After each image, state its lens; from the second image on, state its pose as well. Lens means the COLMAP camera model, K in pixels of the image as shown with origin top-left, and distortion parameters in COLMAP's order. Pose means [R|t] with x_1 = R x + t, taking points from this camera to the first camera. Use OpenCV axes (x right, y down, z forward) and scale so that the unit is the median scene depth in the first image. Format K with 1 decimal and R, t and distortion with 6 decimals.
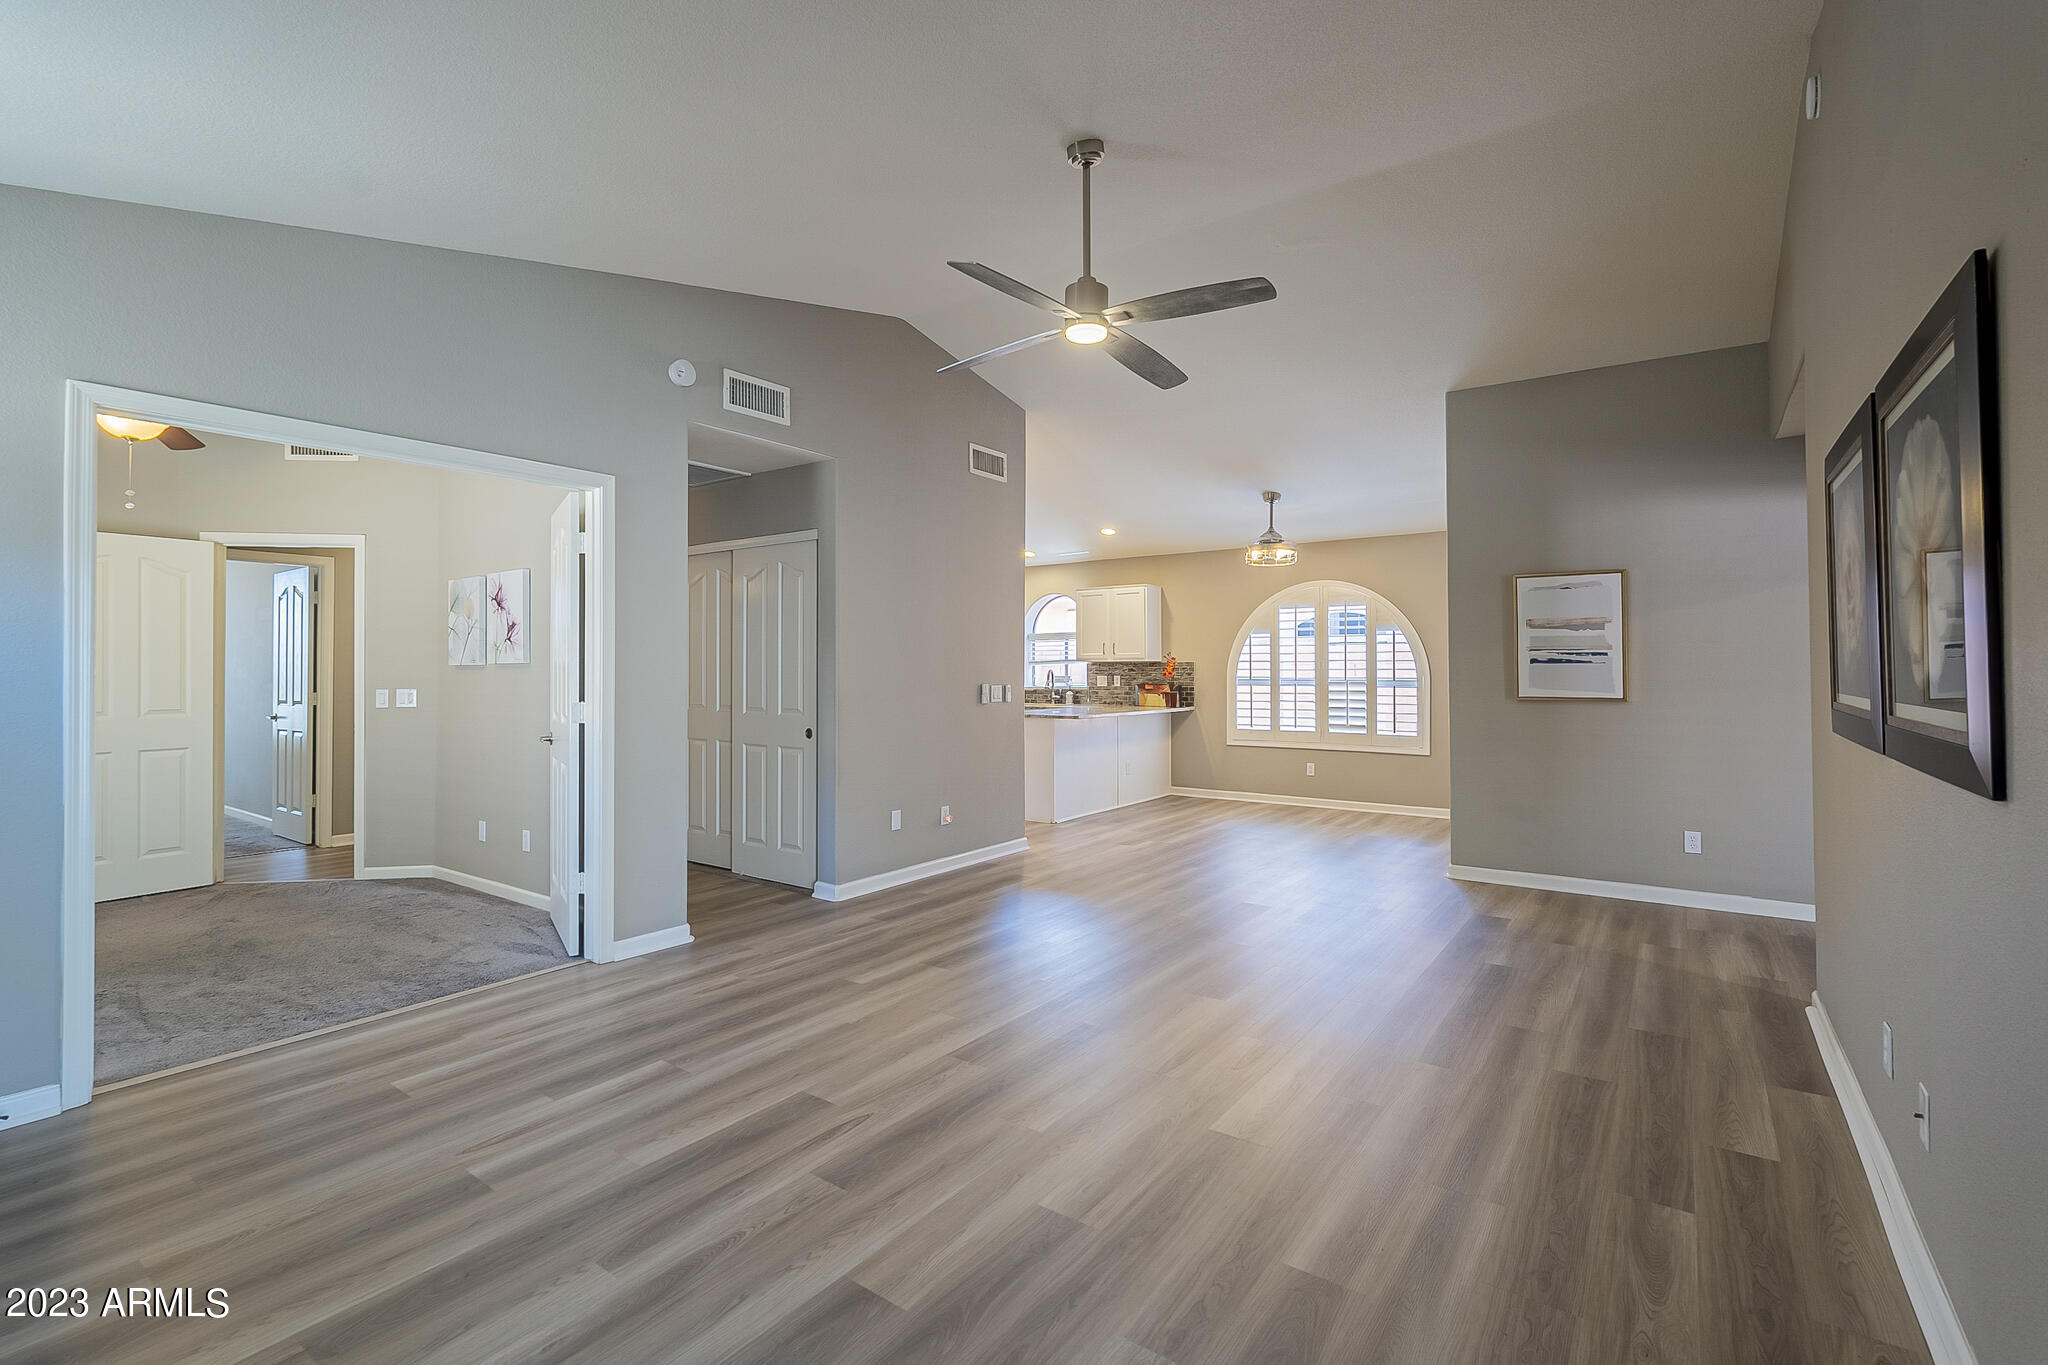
lens RADIAL K [[906.0, 0, 1019.4], [0, 906.0, 678.3], [0, 0, 1]] dist [-0.001474, -0.000006]
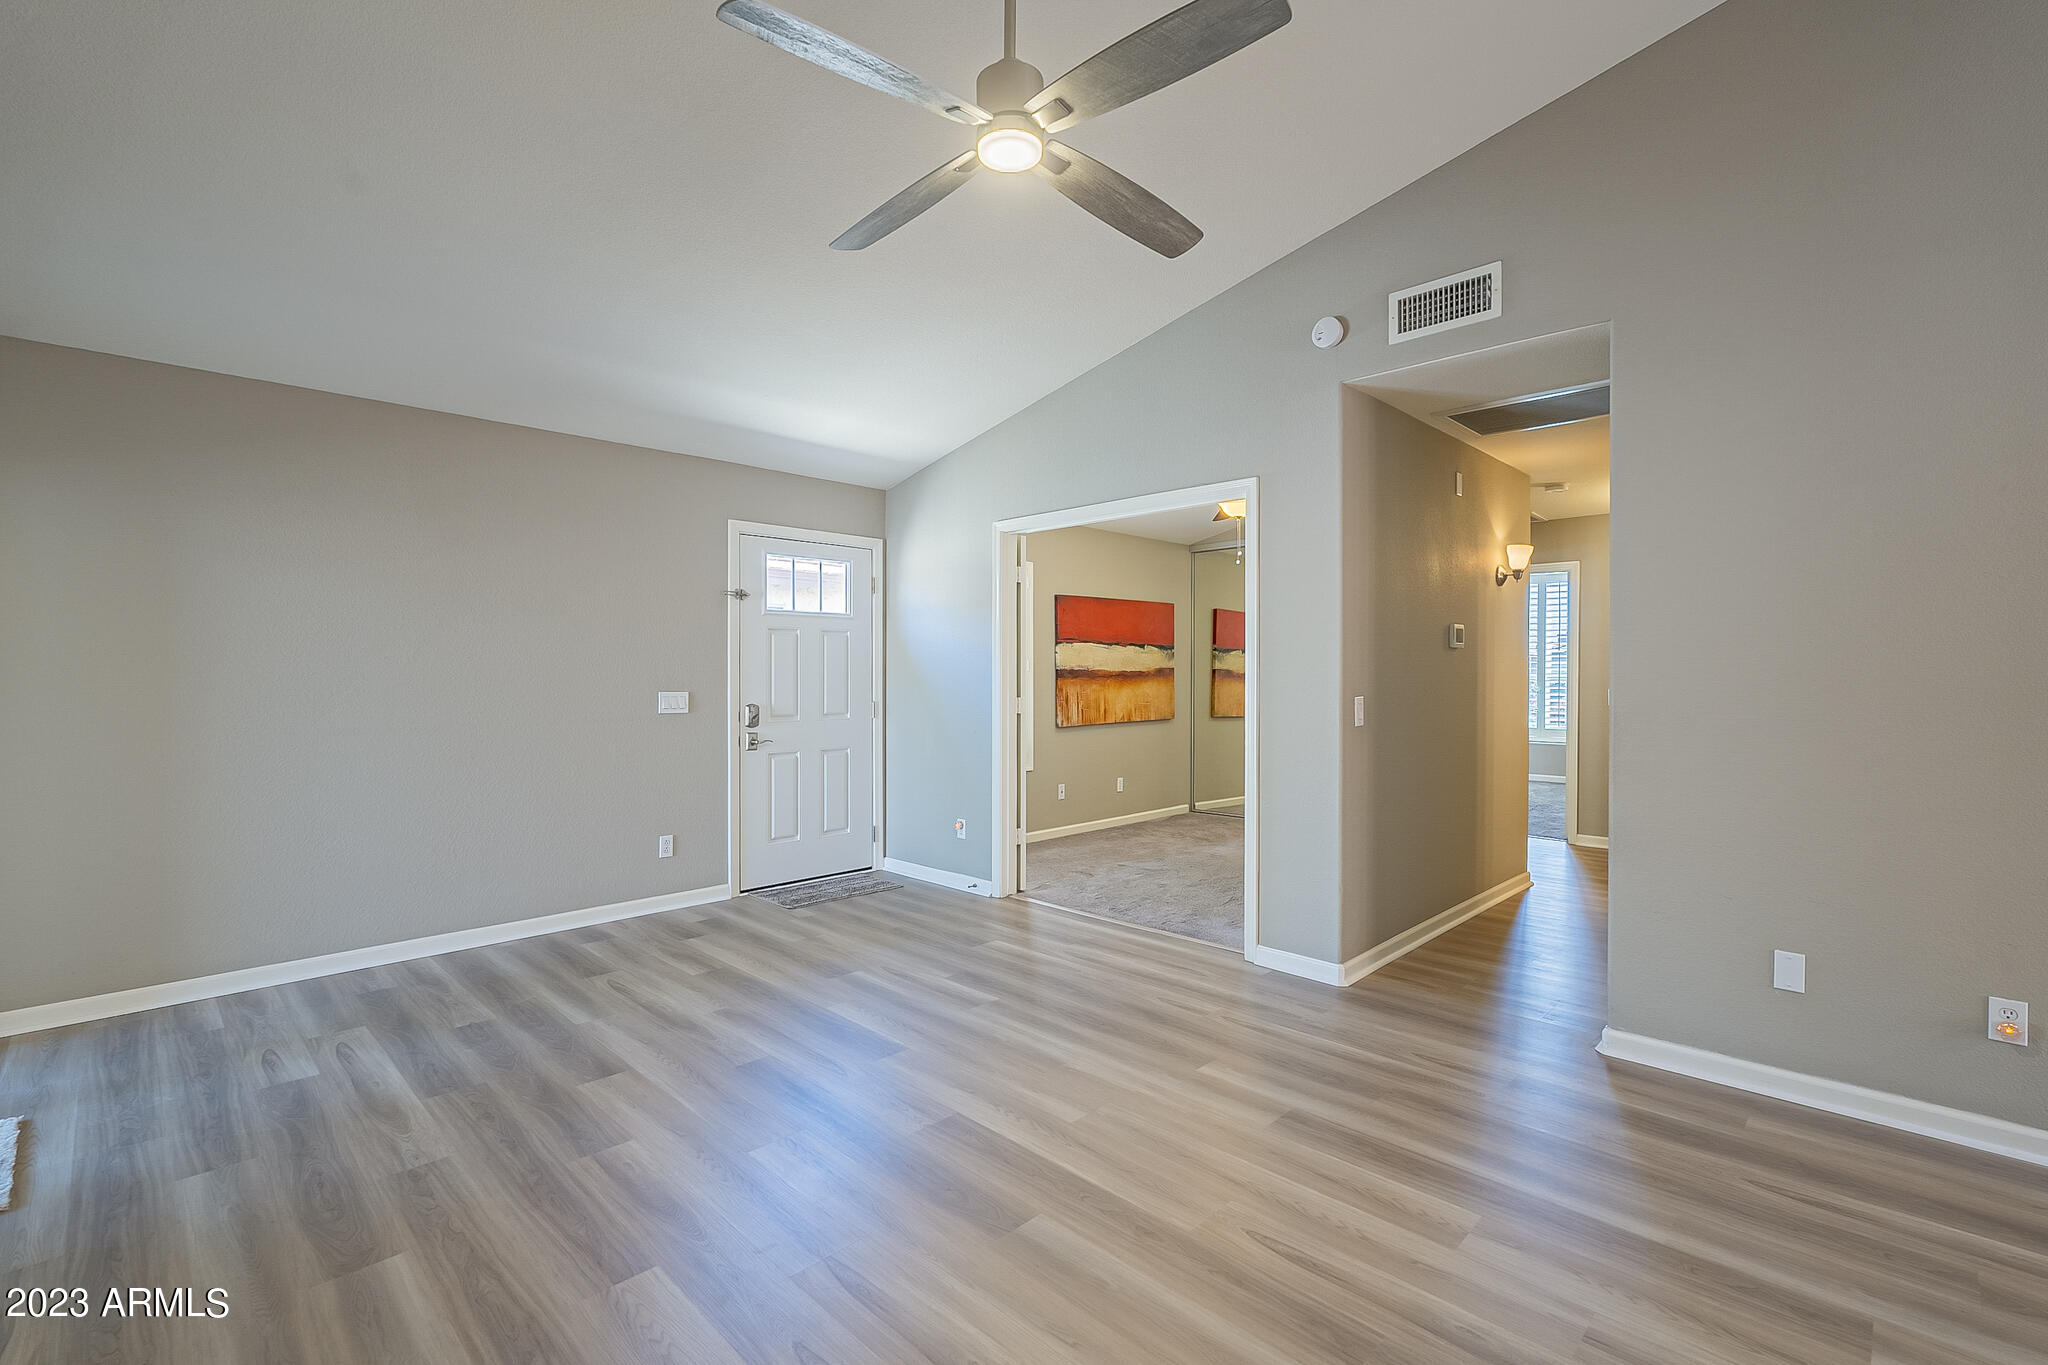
lens RADIAL K [[912.9, 0, 1014.2], [0, 912.9, 672.4], [0, 0, 1]] dist [-0.000735, -0.000136]
pose [[-0.157523, 0.001466, -0.987514, 0.412340], [-0.006978, 0.999972, 0.002598, -0.005826], [0.987491, 0.007300, -0.157509, 0.630334]]
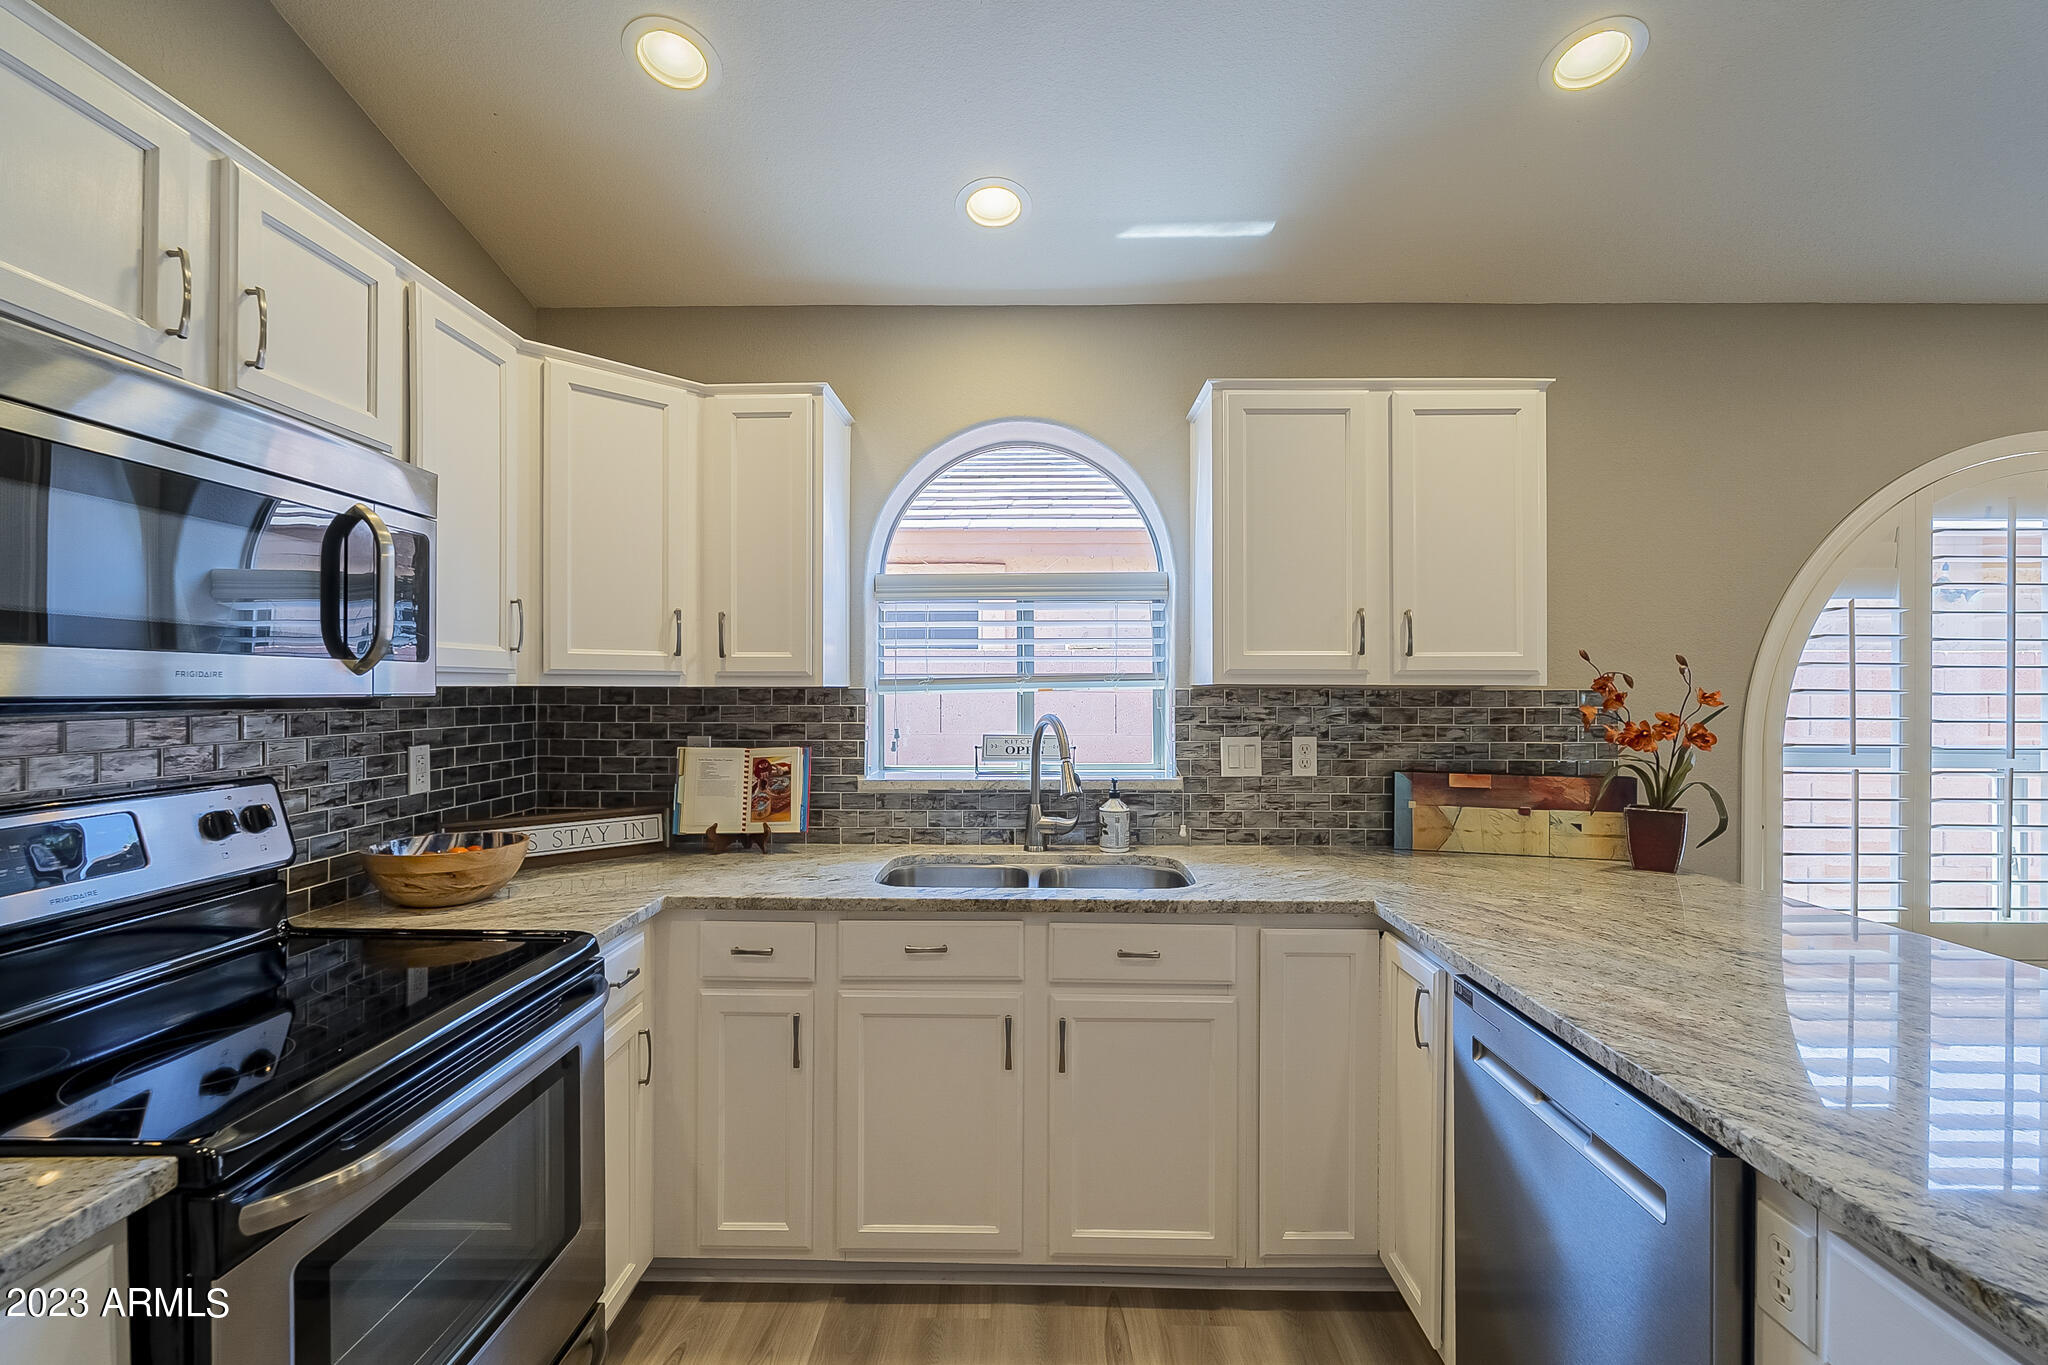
lens RADIAL K [[901.8, 0, 1025.1], [0, 901.8, 685.8], [0, 0, 1]] dist [-0.001412, -0.000213]
pose [[0.818587, 0.005461, 0.574356, -0.196374], [-0.002075, 0.999976, -0.006549, -0.027698], [-0.574378, 0.004169, 0.818580, 1.427117]]
